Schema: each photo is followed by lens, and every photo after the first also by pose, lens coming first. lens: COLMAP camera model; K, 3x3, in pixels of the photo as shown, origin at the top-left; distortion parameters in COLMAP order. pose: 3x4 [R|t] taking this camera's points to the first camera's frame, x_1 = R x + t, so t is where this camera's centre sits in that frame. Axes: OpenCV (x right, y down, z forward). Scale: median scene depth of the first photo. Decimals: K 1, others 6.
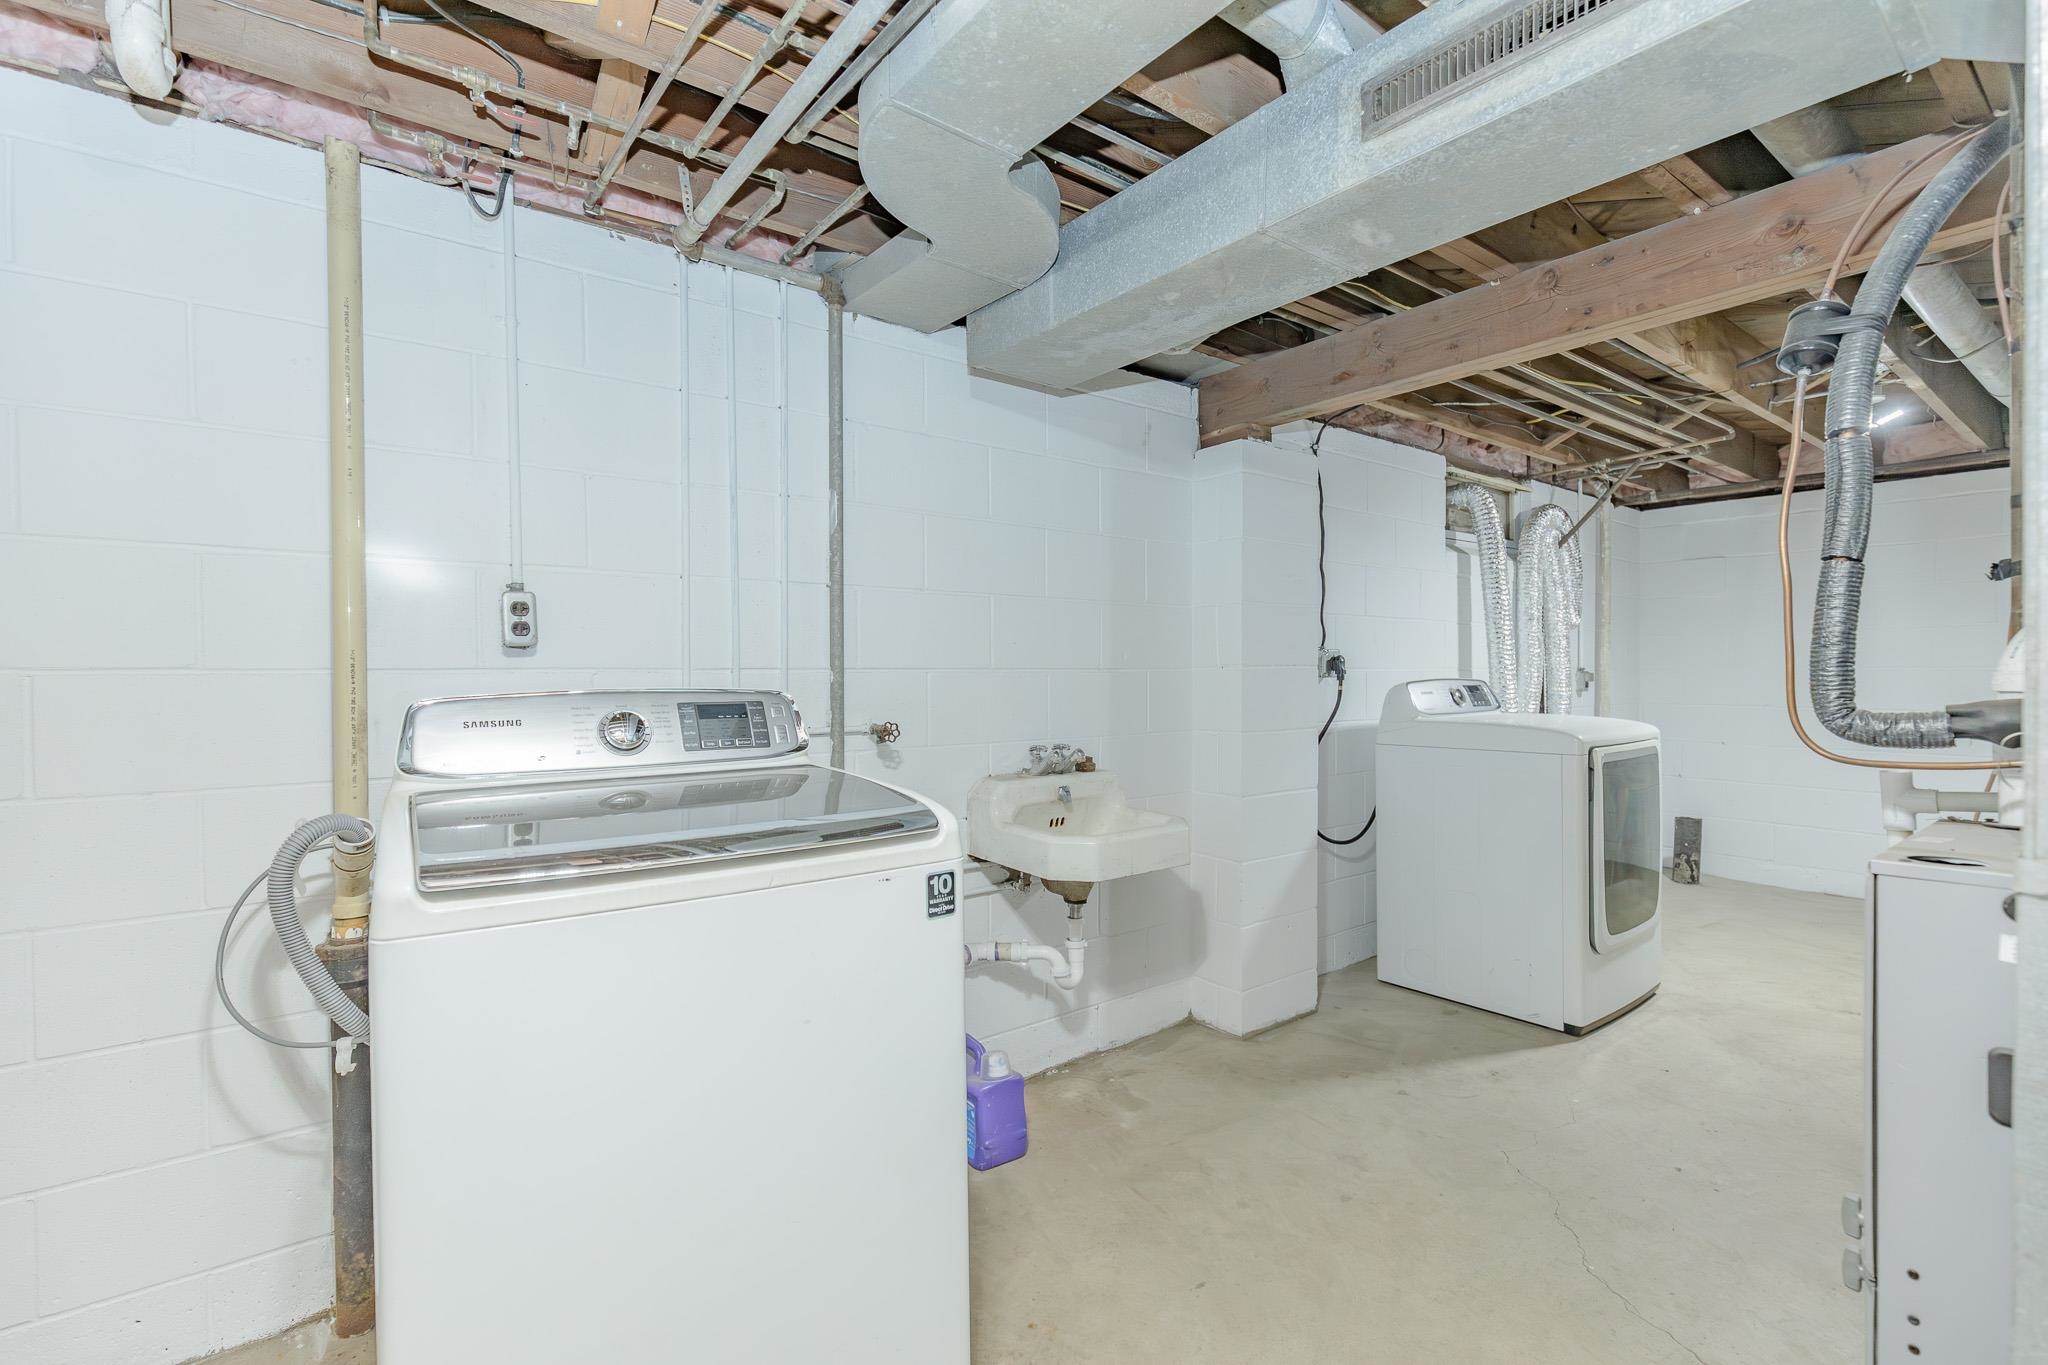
lens RADIAL K [[935.9, 0, 1019.9], [0, 935.9, 682.7], [0, 0, 1]] dist [-0.003667, 0.000038]
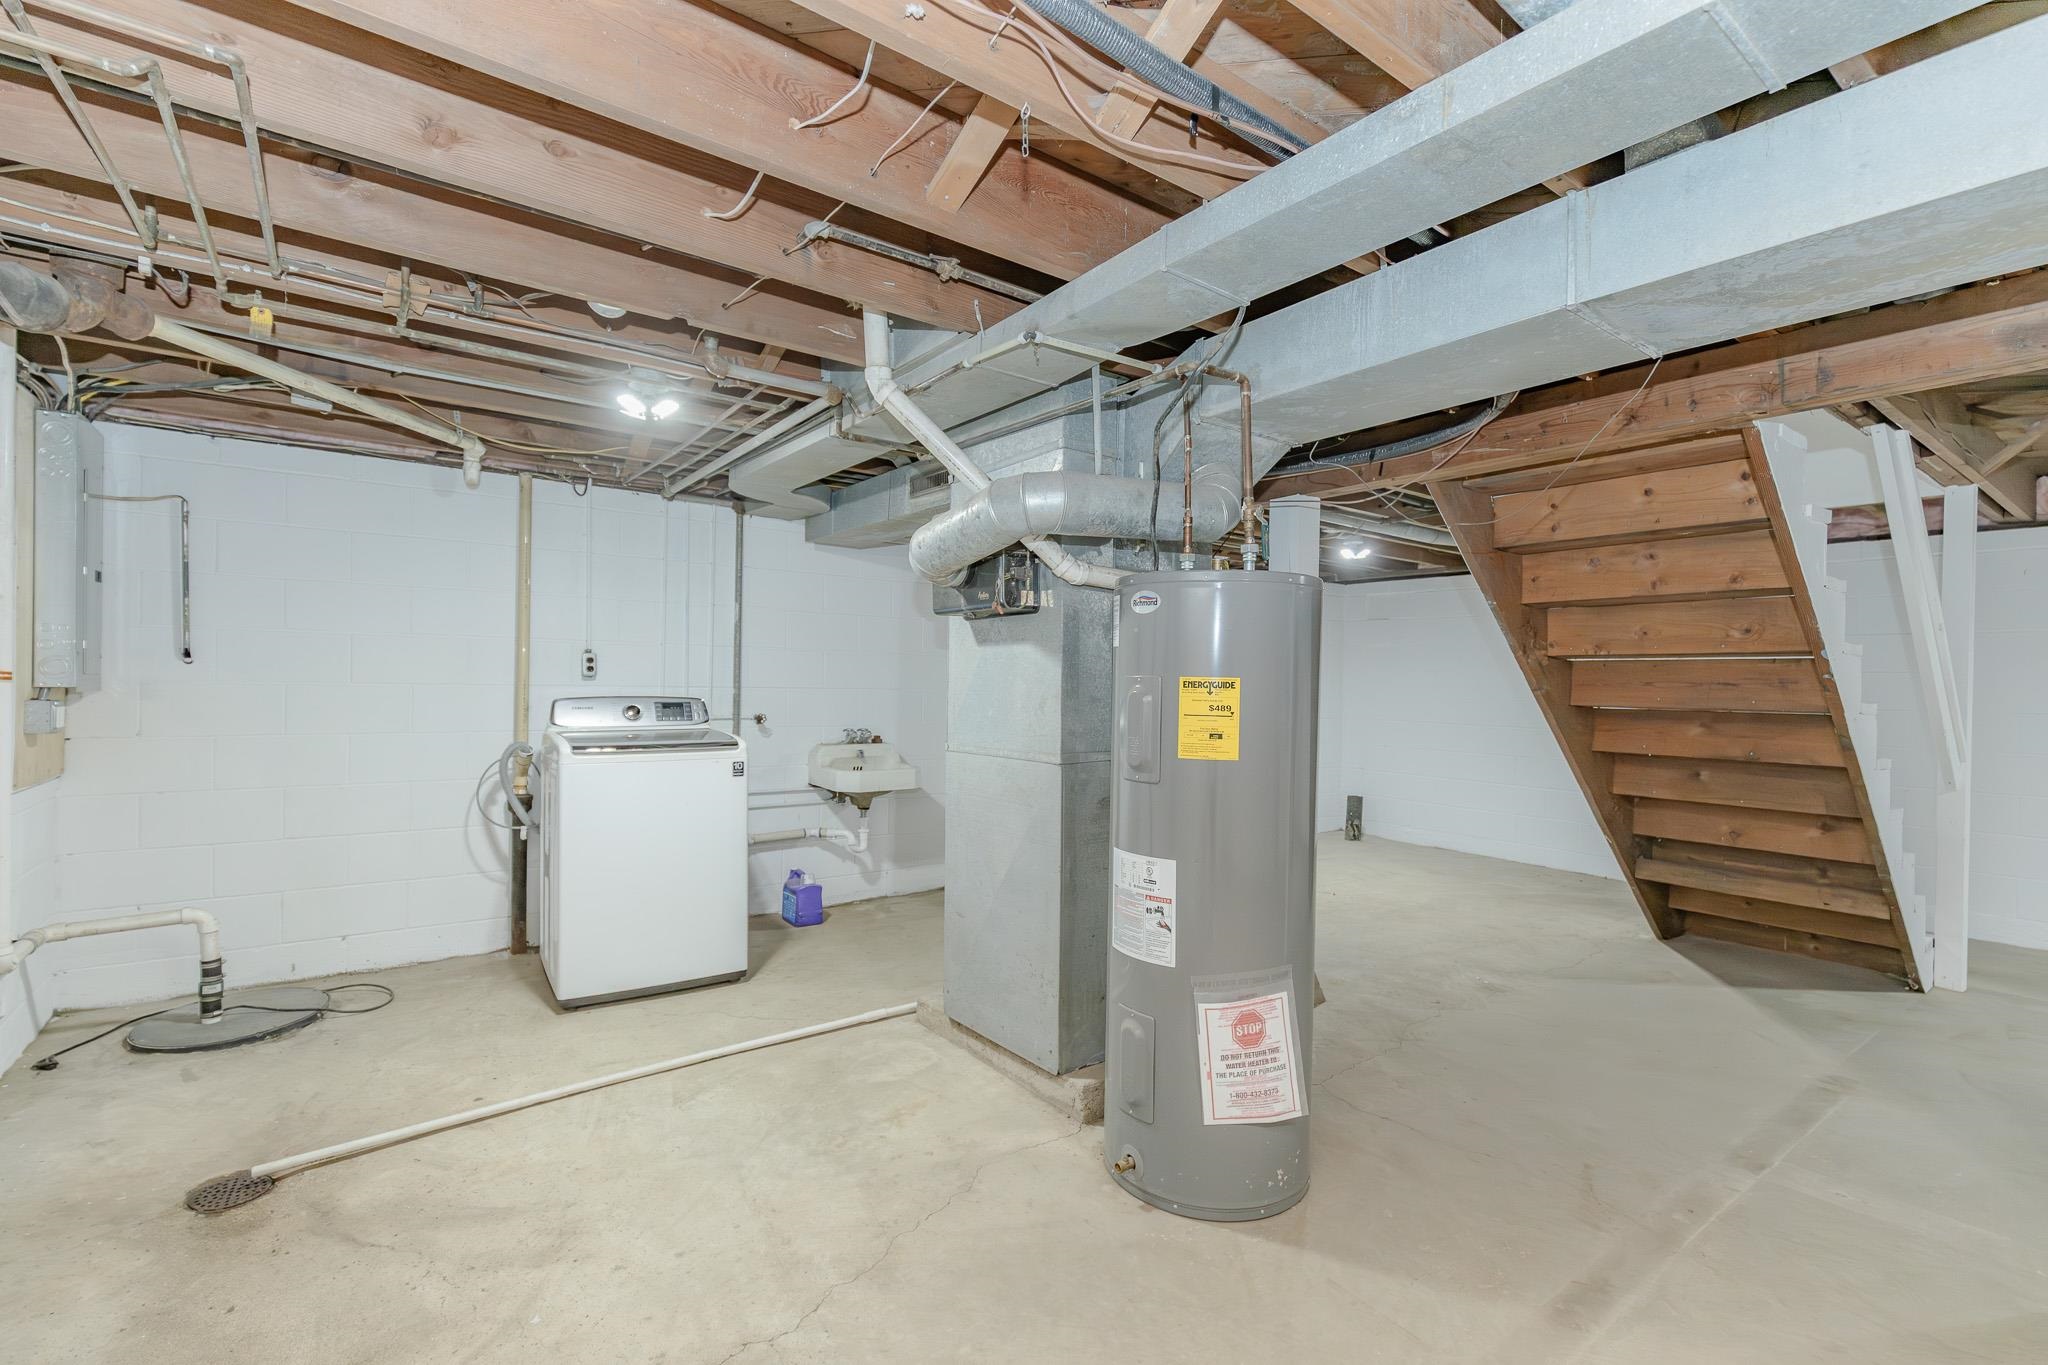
lens RADIAL K [[935.9, 0, 1031.1], [0, 935.9, 685.1], [0, 0, 1]] dist [-0.003667, 0.000038]
pose [[0.999724, 0.020644, -0.011194, 0.523963], [-0.020738, 0.999750, -0.008379, -0.017624], [0.011018, 0.008609, 0.999902, -1.165961]]
